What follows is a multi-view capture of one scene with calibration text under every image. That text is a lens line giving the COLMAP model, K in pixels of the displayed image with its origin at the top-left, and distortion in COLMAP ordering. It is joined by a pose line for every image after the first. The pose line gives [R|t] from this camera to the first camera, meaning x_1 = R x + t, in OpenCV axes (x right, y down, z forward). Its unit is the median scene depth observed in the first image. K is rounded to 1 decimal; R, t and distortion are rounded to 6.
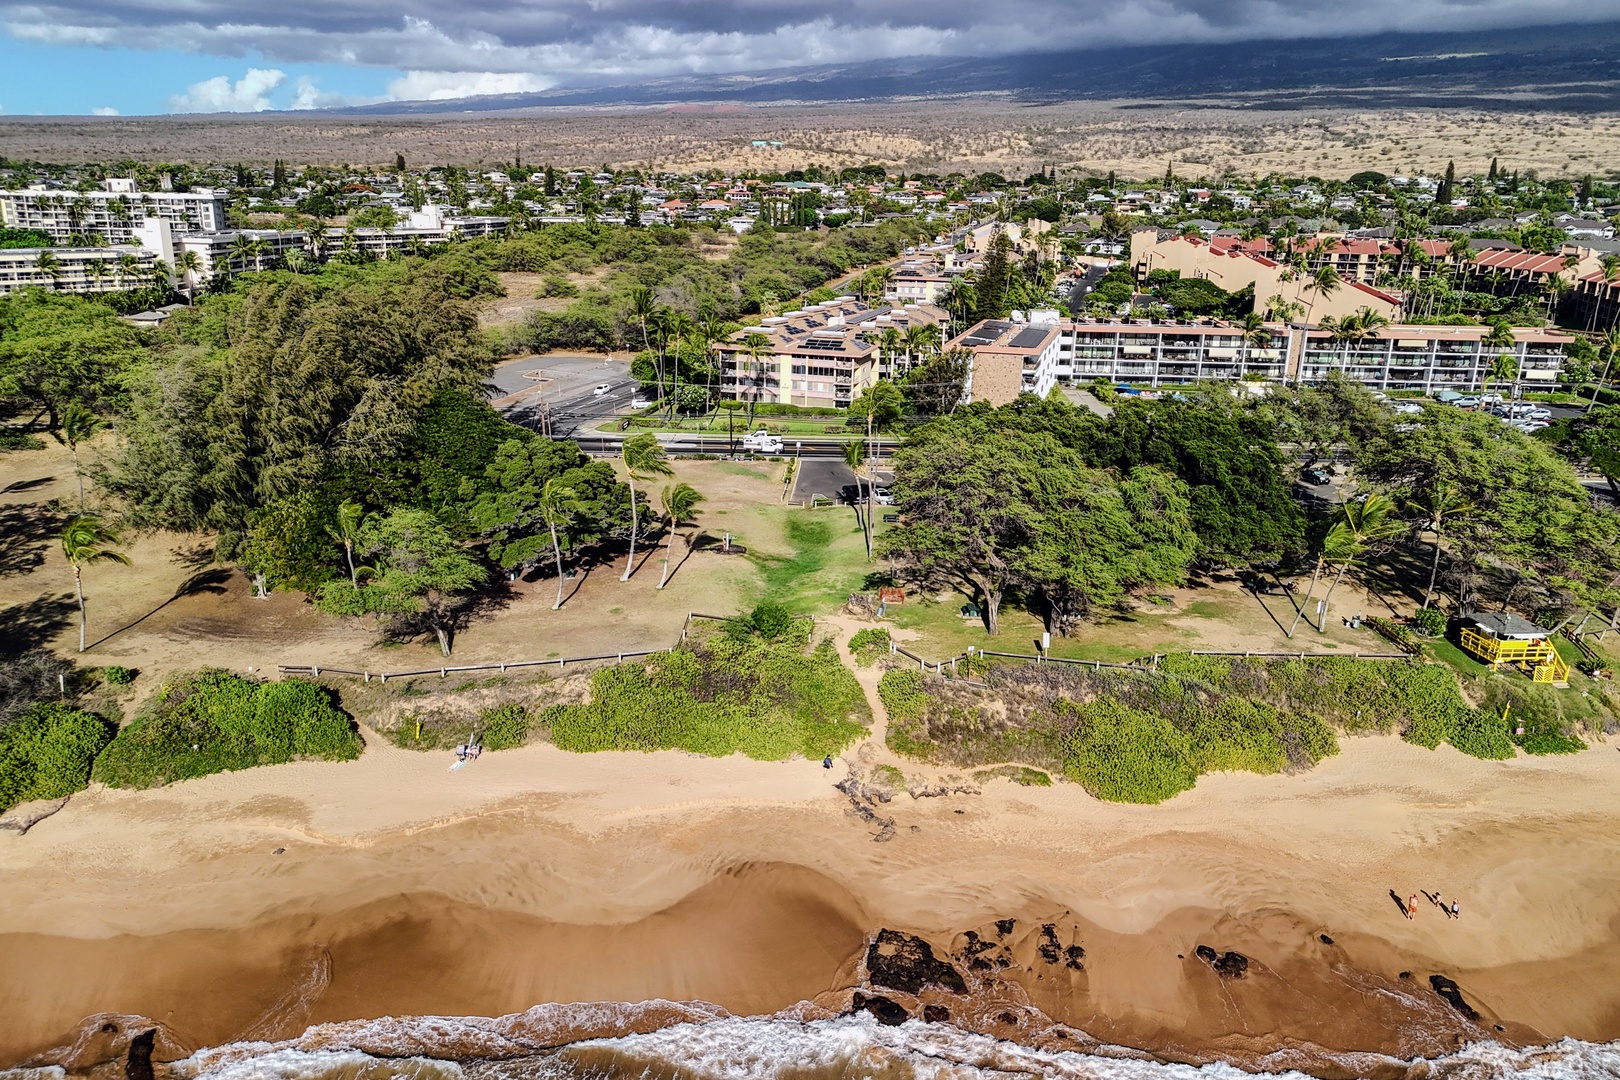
lens RADIAL K [[1183.4, 0, 810.0], [0, 1183.4, 540.0], [0, 0, 1]] dist [0.076326, -0.071447]
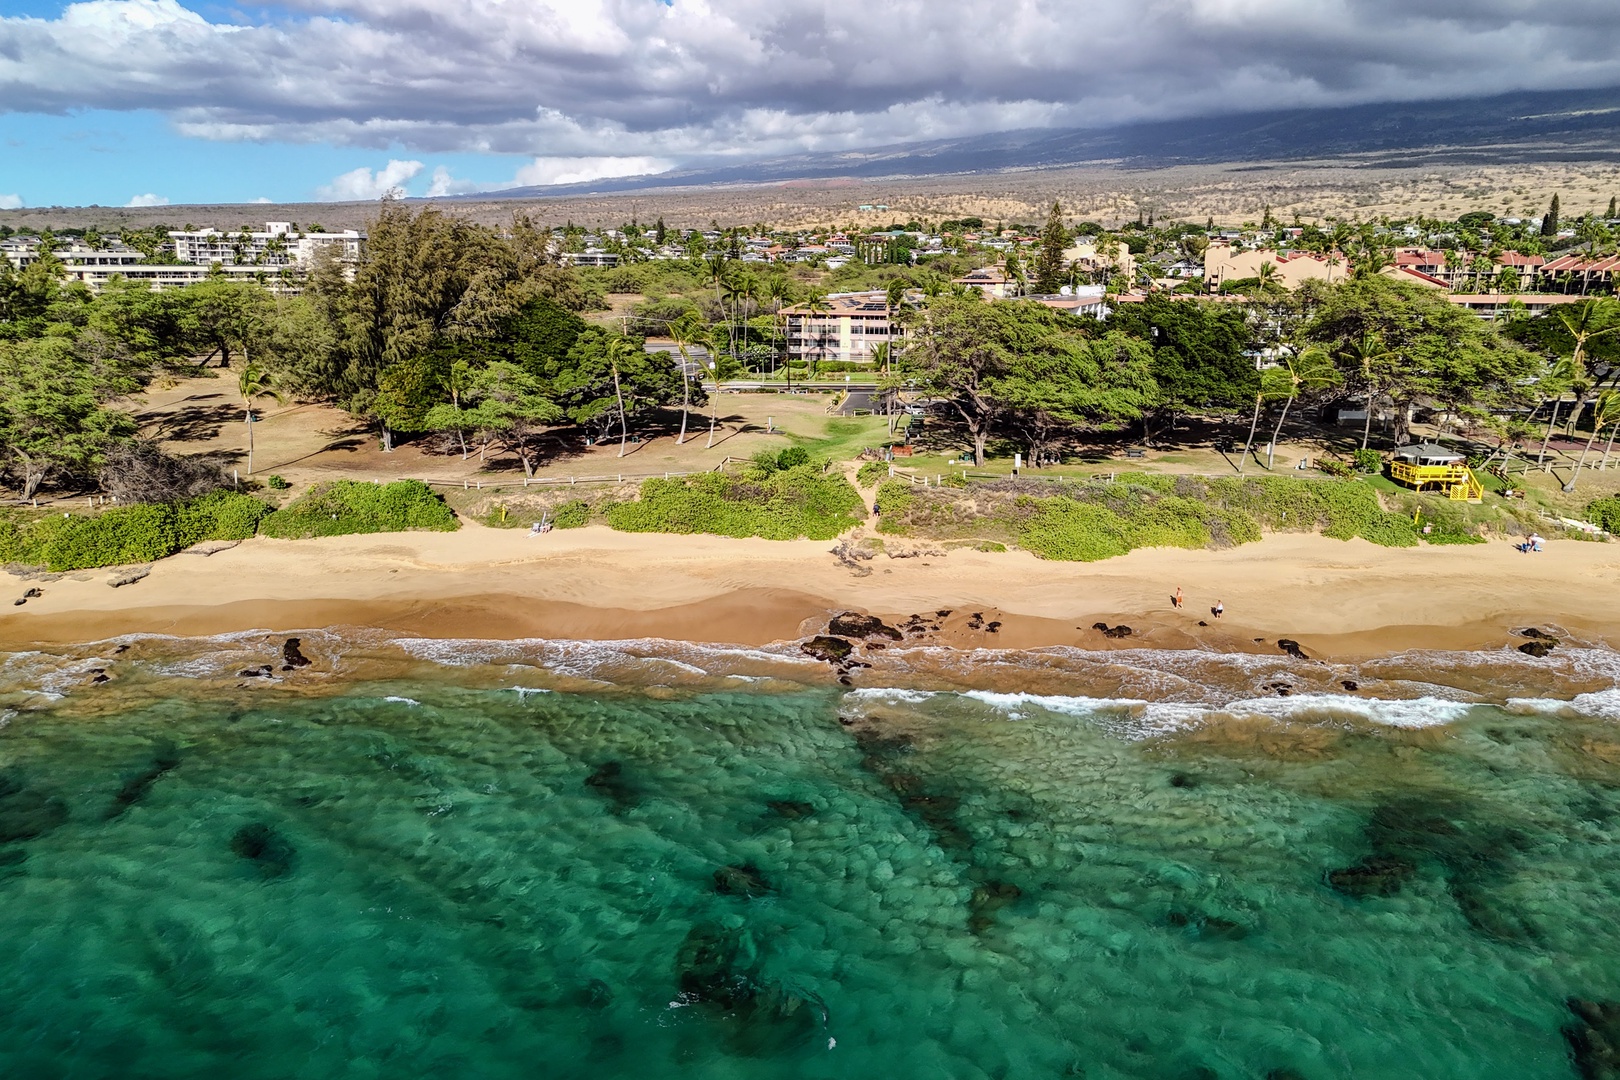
lens RADIAL K [[1183.4, 0, 810.0], [0, 1183.4, 540.0], [0, 0, 1]] dist [0.076326, -0.071447]
pose [[0.995728, 0.004573, -0.092223, 0.050122], [-0.009804, 0.998363, -0.056353, 0.115681], [0.091814, 0.057016, 0.994143, -0.098484]]
